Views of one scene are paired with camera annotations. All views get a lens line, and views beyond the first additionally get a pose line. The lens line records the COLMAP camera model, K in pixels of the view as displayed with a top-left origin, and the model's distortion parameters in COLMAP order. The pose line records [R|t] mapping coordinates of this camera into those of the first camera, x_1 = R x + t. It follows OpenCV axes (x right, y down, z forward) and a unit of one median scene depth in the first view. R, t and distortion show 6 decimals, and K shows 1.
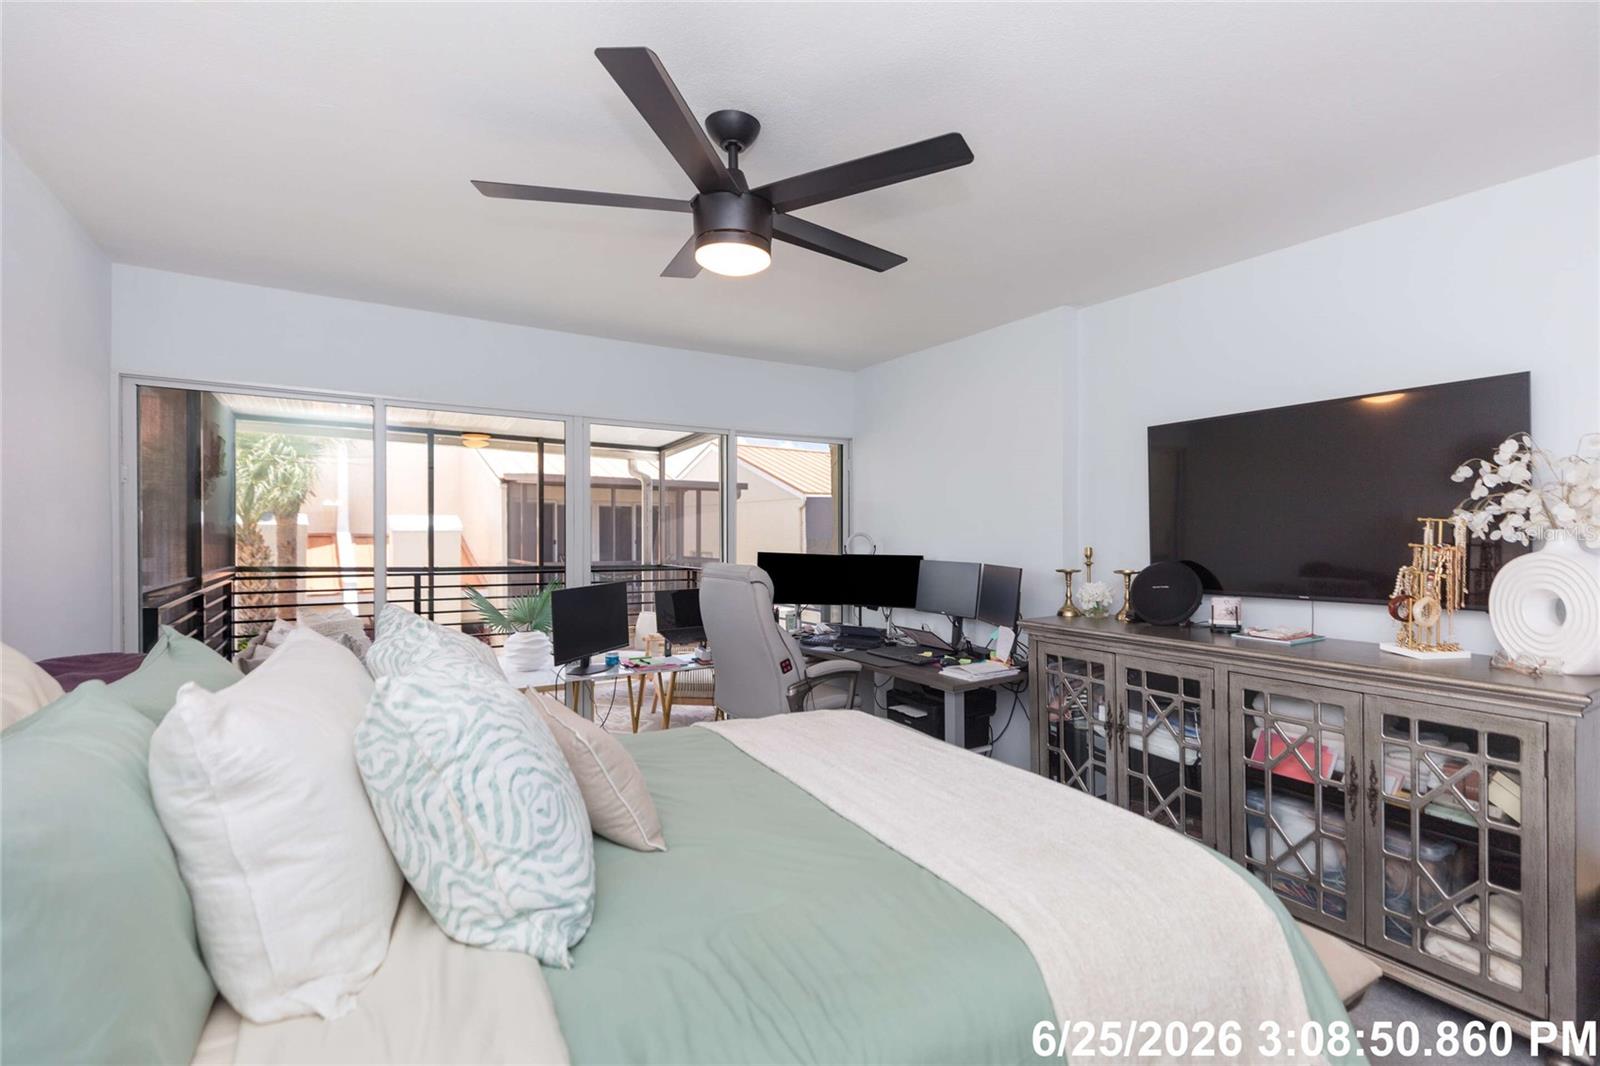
lens RADIAL K [[731.3, 0, 791.1], [0, 731.3, 545.3], [0, 0, 1]] dist [0.003696, 0.000158]
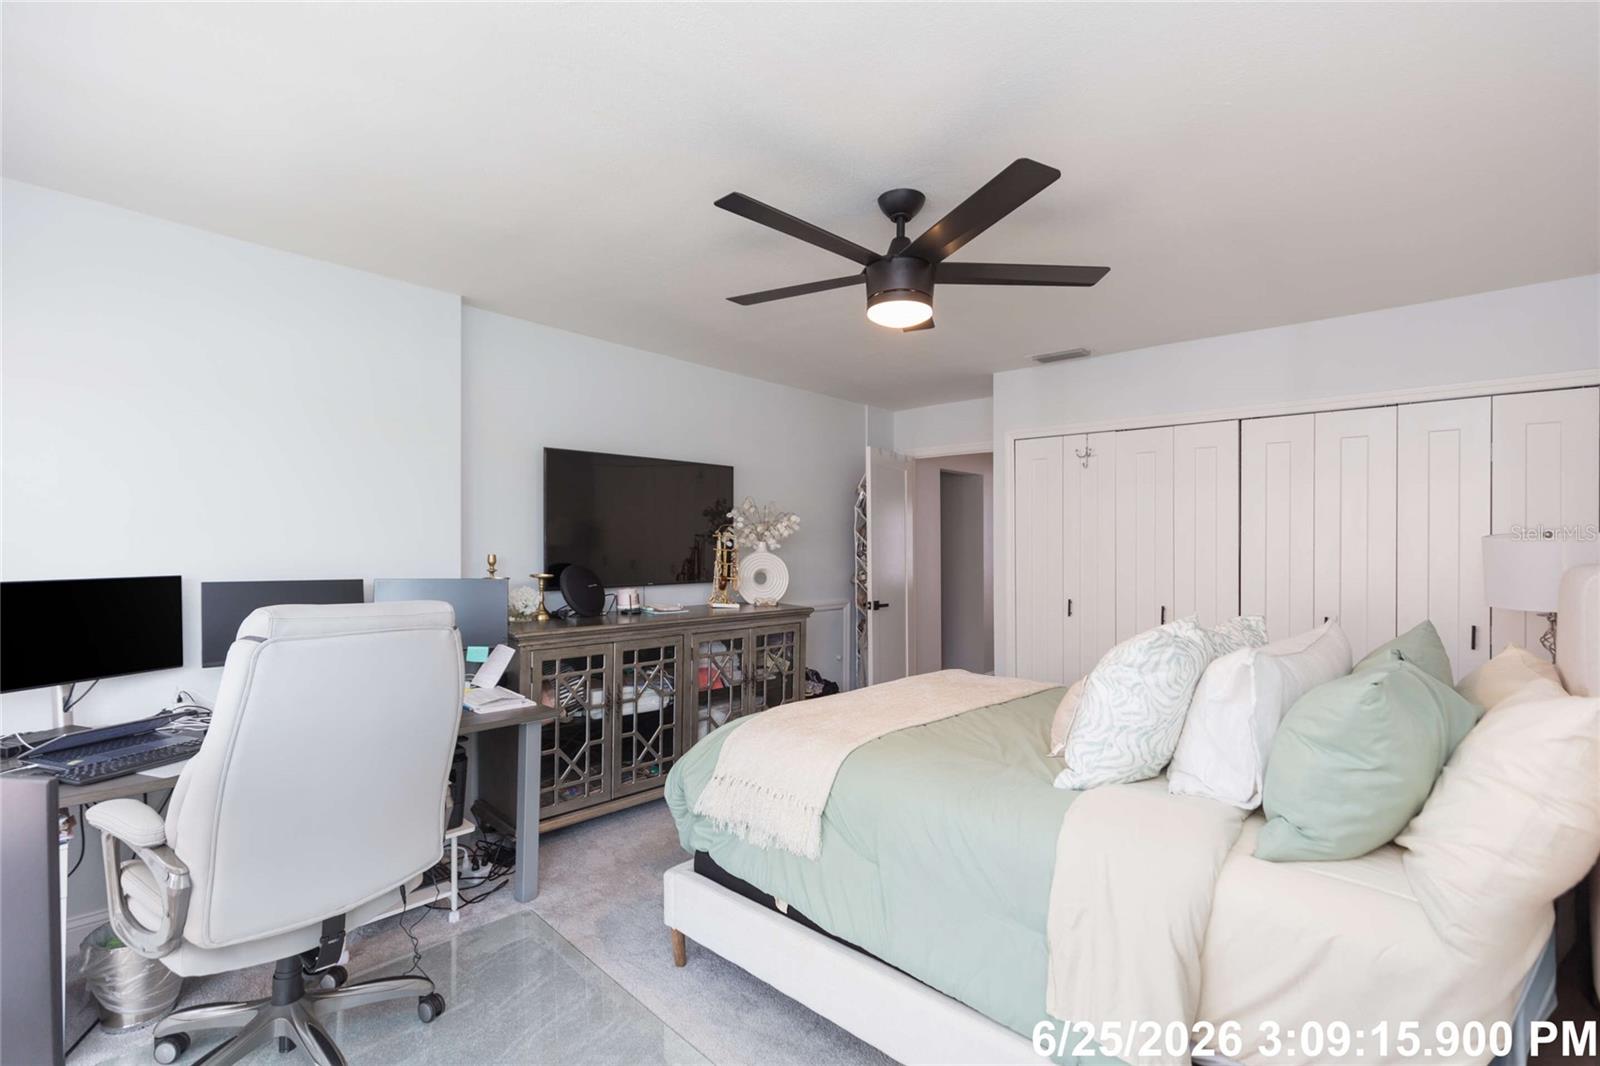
lens RADIAL K [[731.3, 0, 794.5], [0, 731.3, 532.8], [0, 0, 1]] dist [0.003696, 0.000158]
pose [[-0.303248, -0.004213, 0.952902, -0.817019], [-0.009762, 0.999951, 0.001315, -0.038936], [-0.952862, -0.008904, -0.303275, 1.112260]]
